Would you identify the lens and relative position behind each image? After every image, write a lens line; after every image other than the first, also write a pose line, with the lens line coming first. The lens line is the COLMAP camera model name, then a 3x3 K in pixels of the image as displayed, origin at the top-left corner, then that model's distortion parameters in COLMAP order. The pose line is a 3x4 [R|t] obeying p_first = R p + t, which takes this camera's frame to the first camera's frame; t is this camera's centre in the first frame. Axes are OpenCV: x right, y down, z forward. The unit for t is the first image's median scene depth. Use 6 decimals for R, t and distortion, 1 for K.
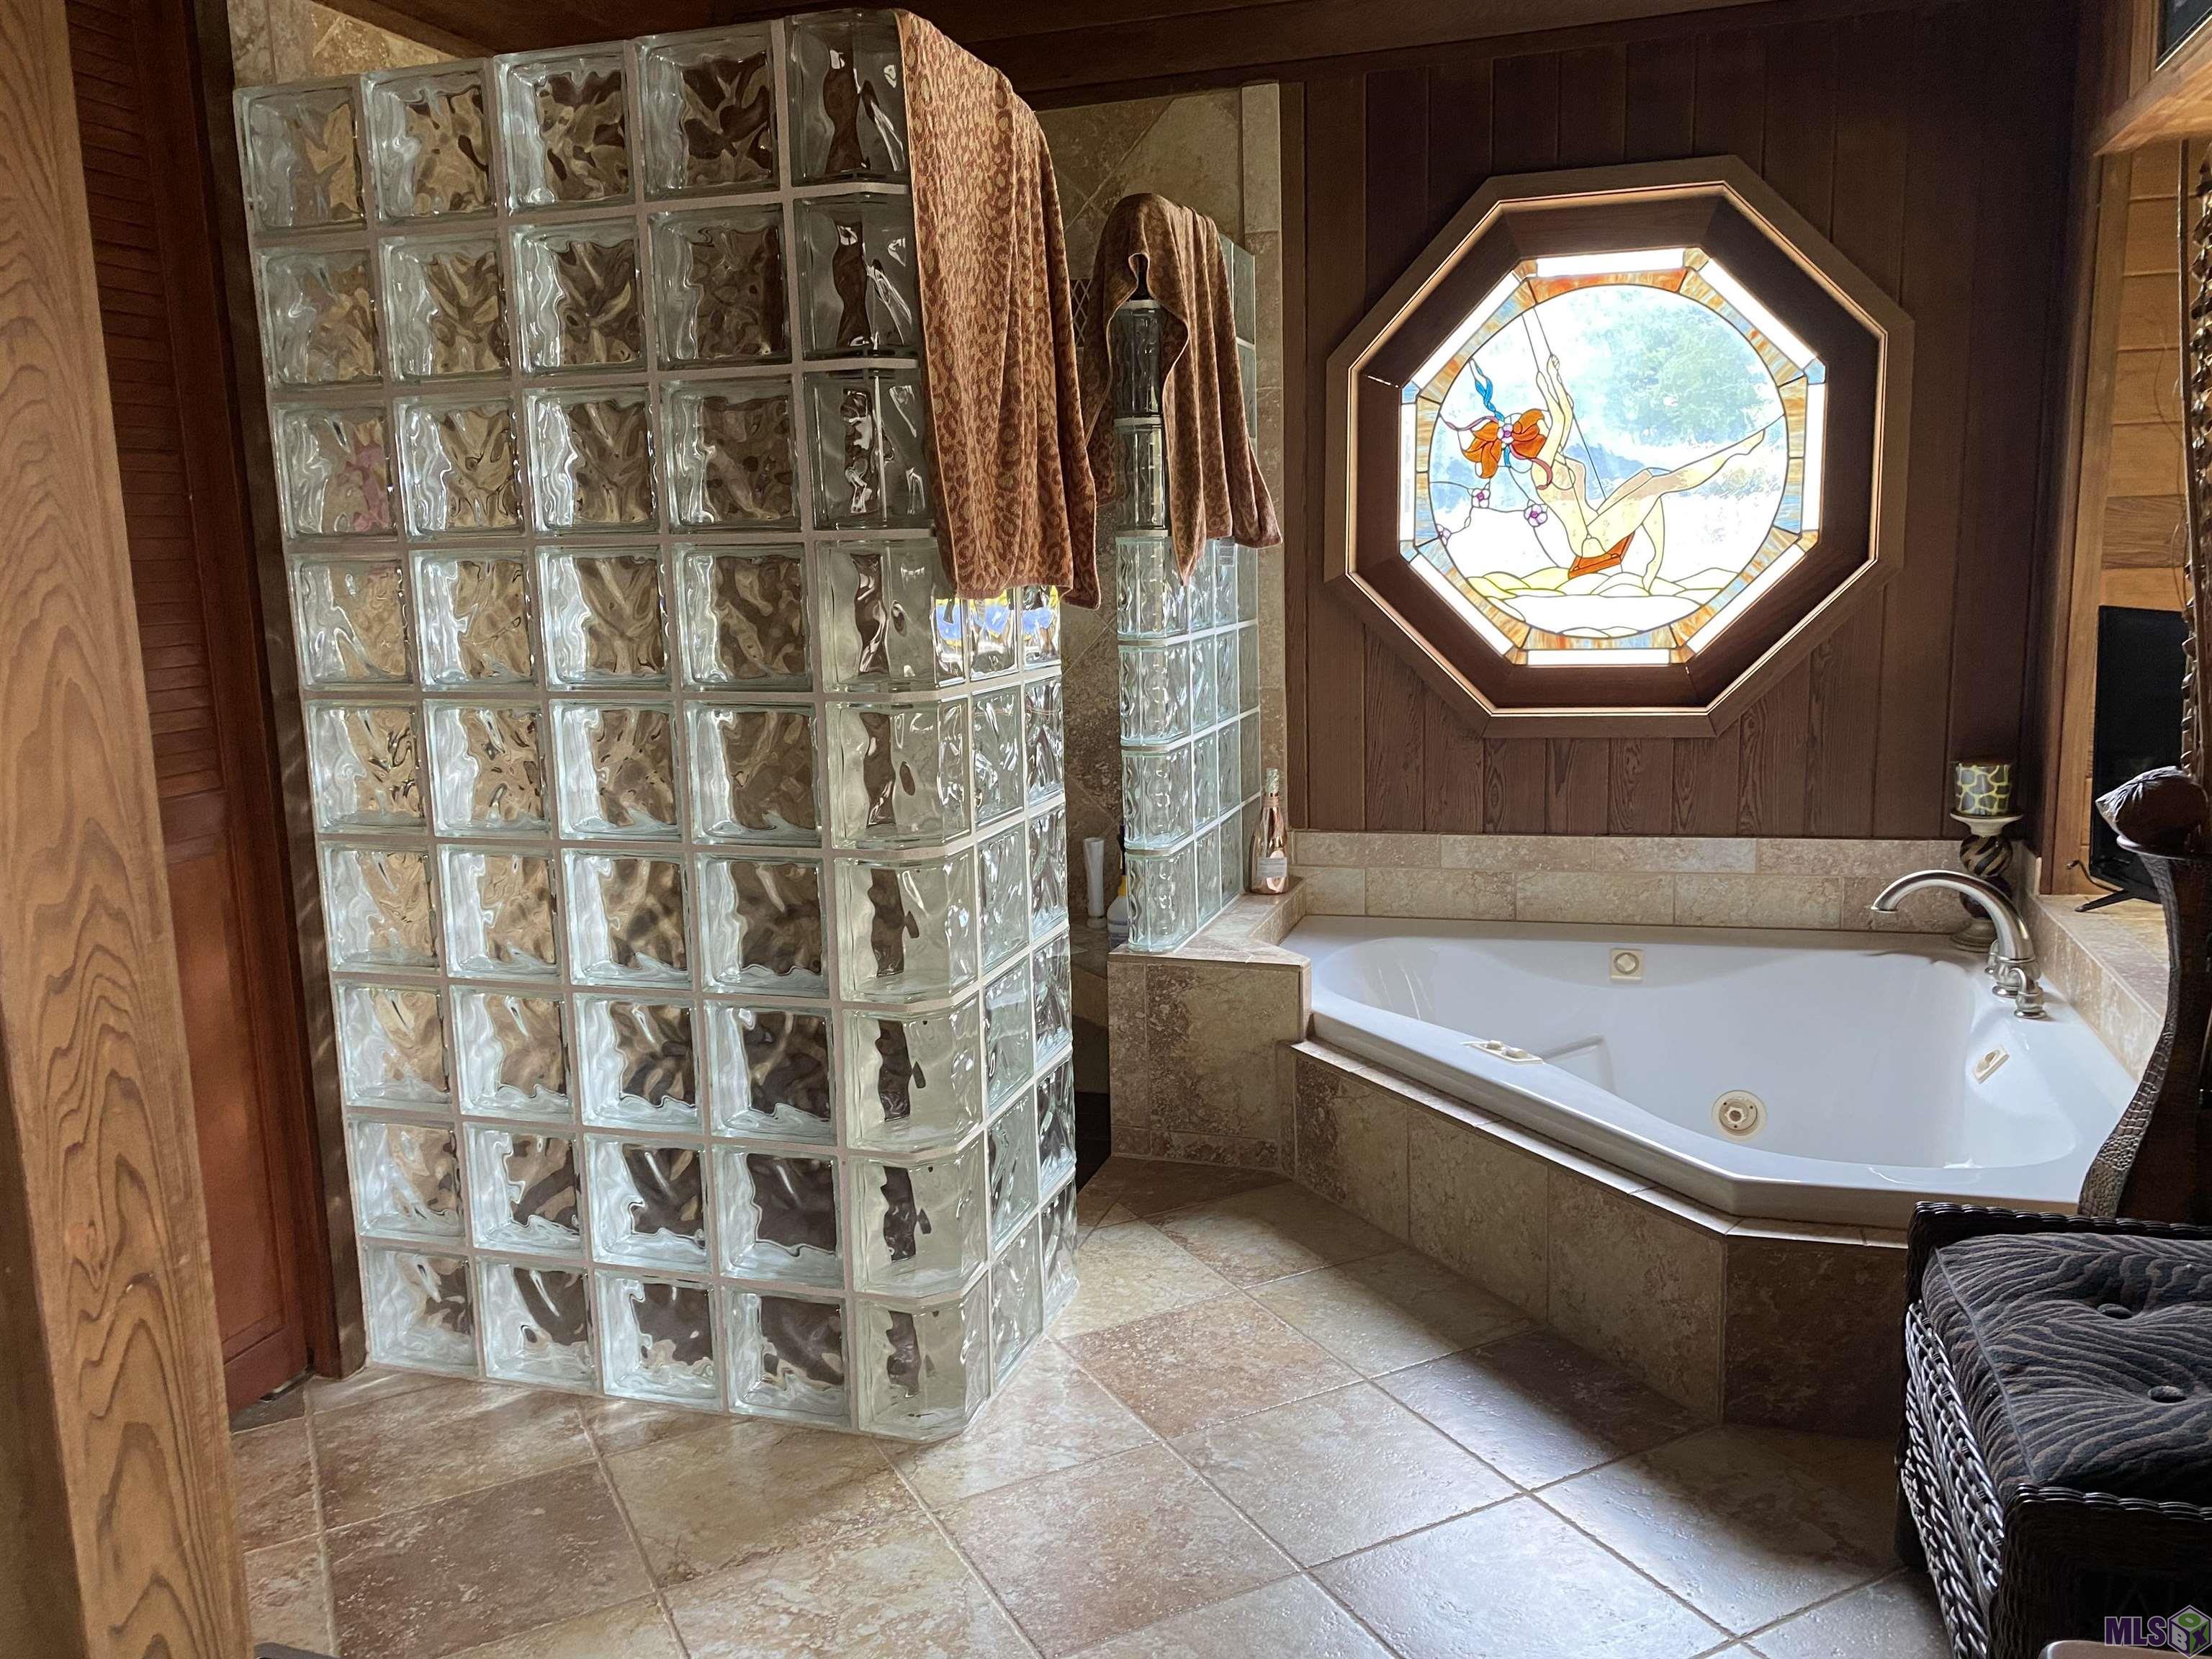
lens RADIAL K [[1667.4, 0, 1104.3], [0, 1667.4, 808.1], [0, 0, 1]] dist [0.027467, -0.020406]
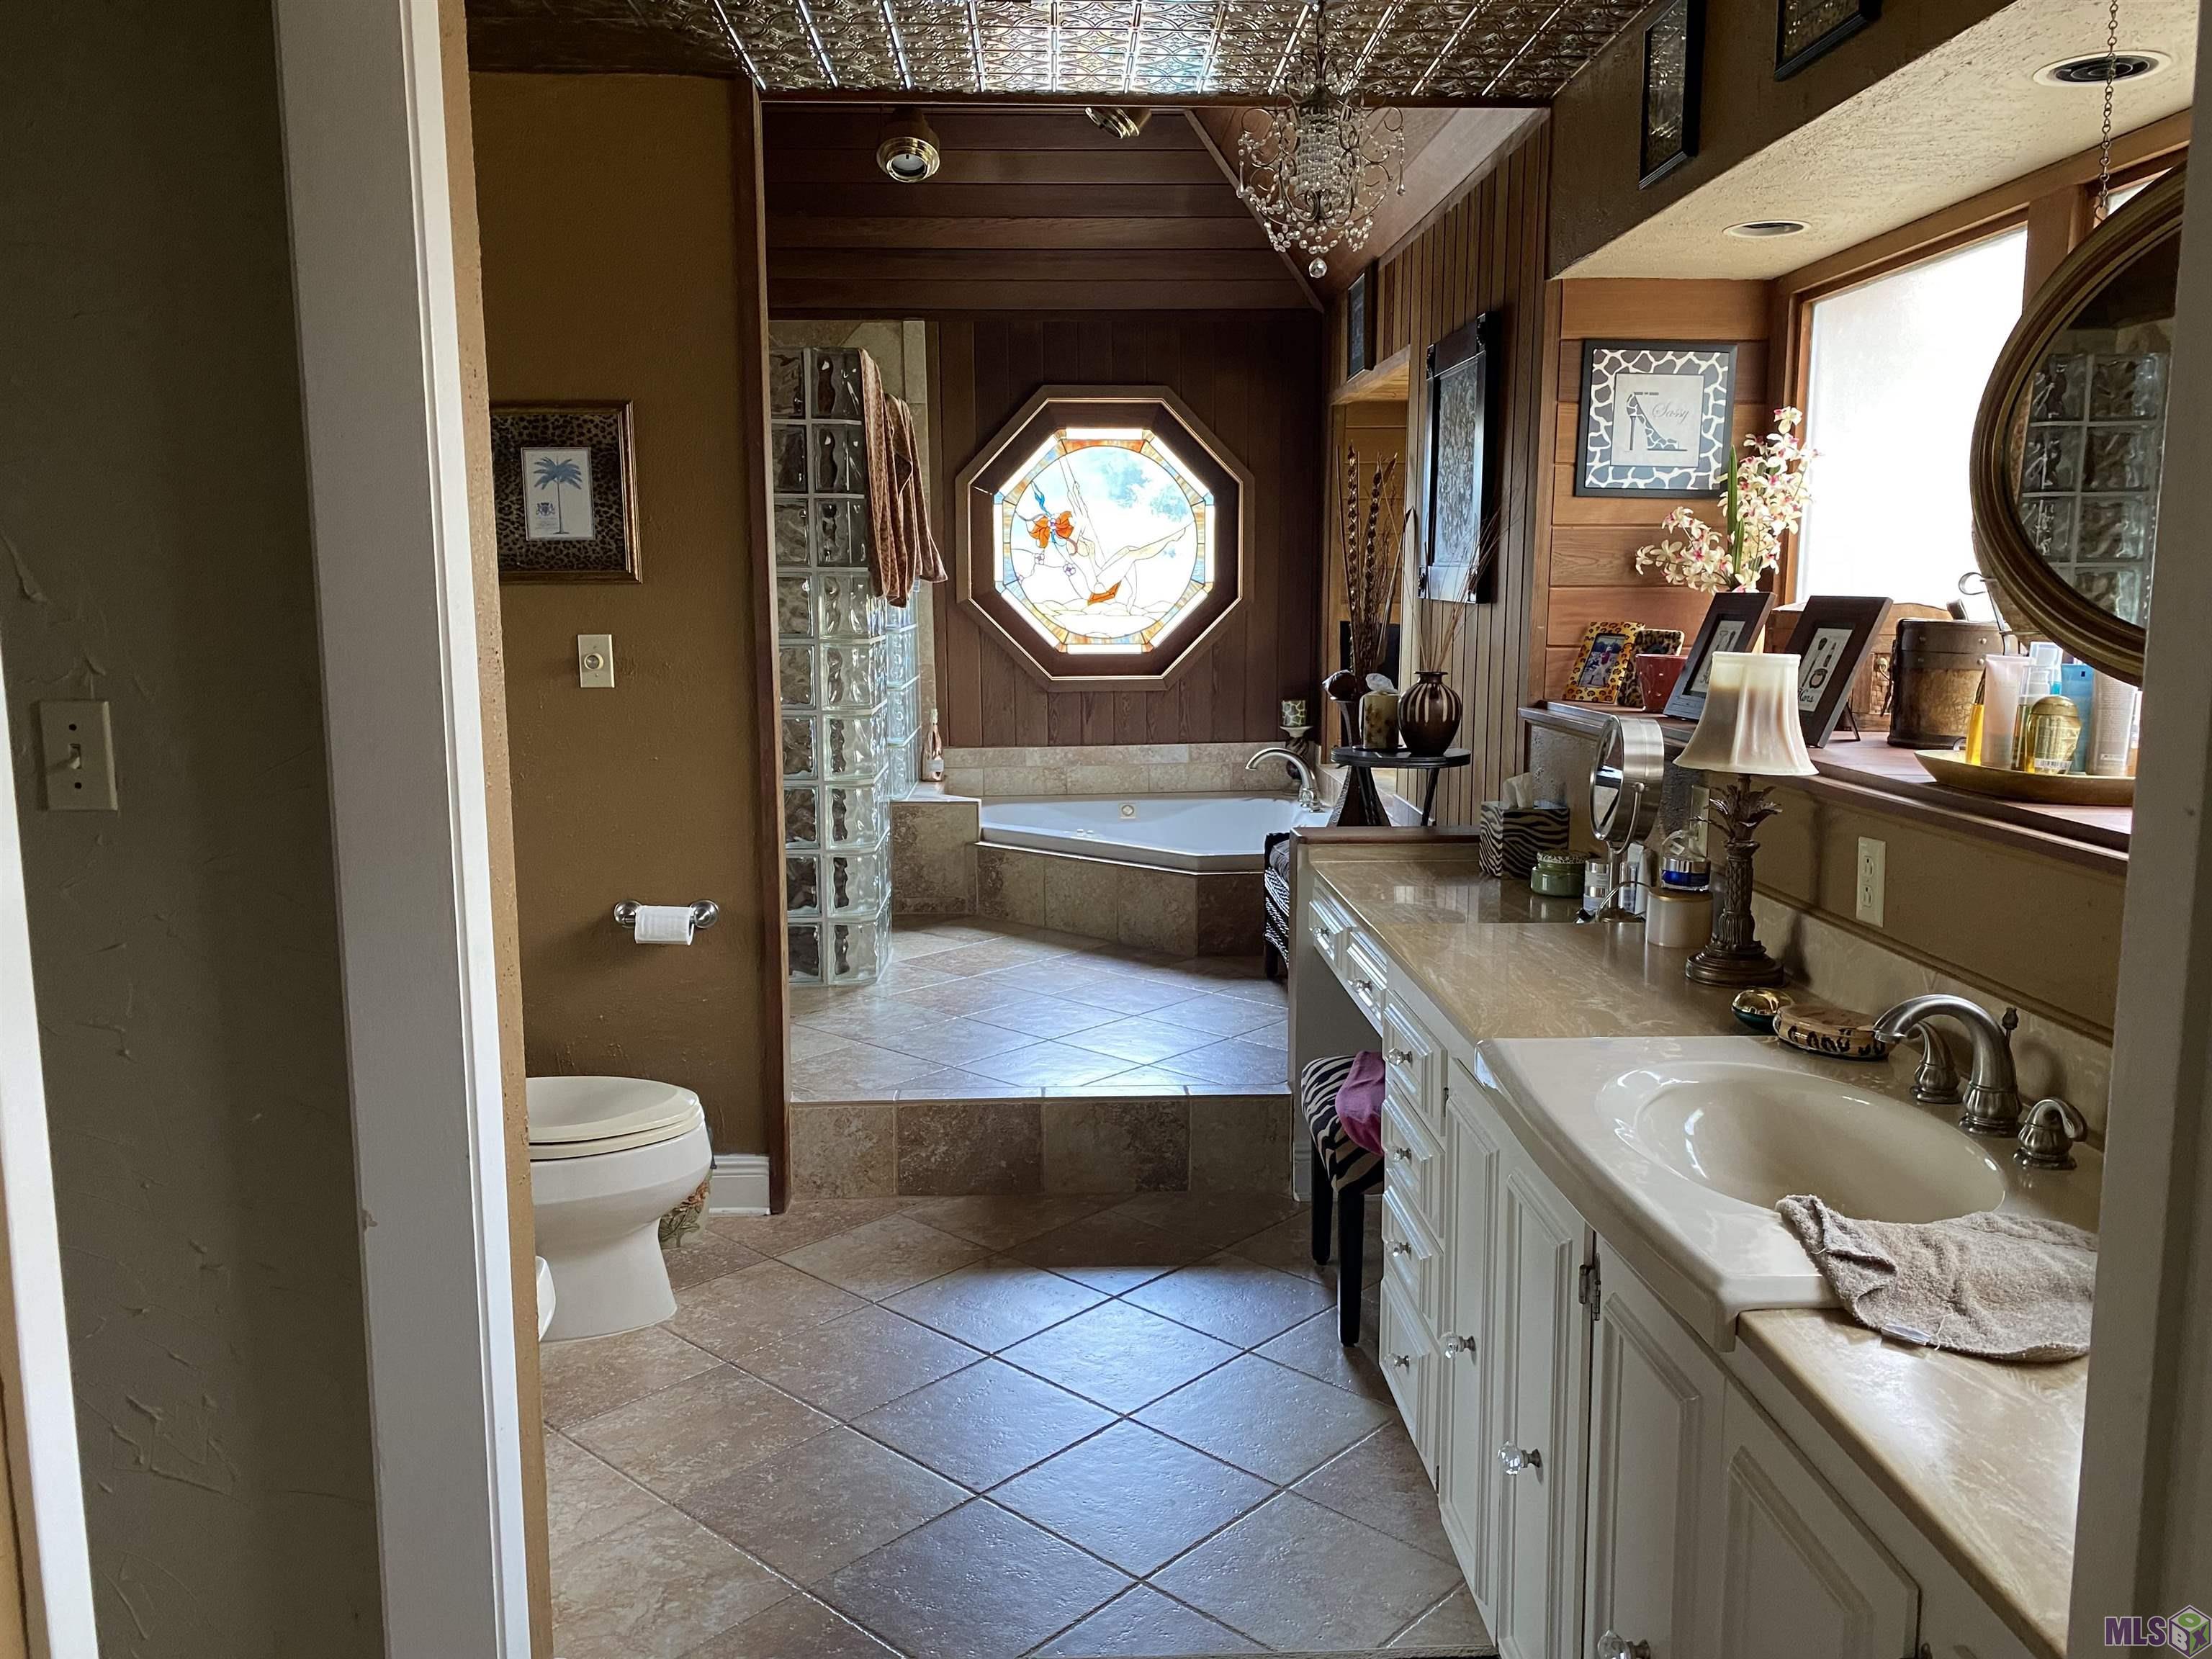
lens RADIAL K [[1667.4, 0, 1102.4], [0, 1667.4, 834.7], [0, 0, 1]] dist [0.027467, -0.020406]
pose [[0.938482, -0.027463, 0.344233, -0.341045], [0.032041, 0.999458, -0.007617, 0.127186], [-0.343837, 0.018178, 0.938853, -0.706821]]
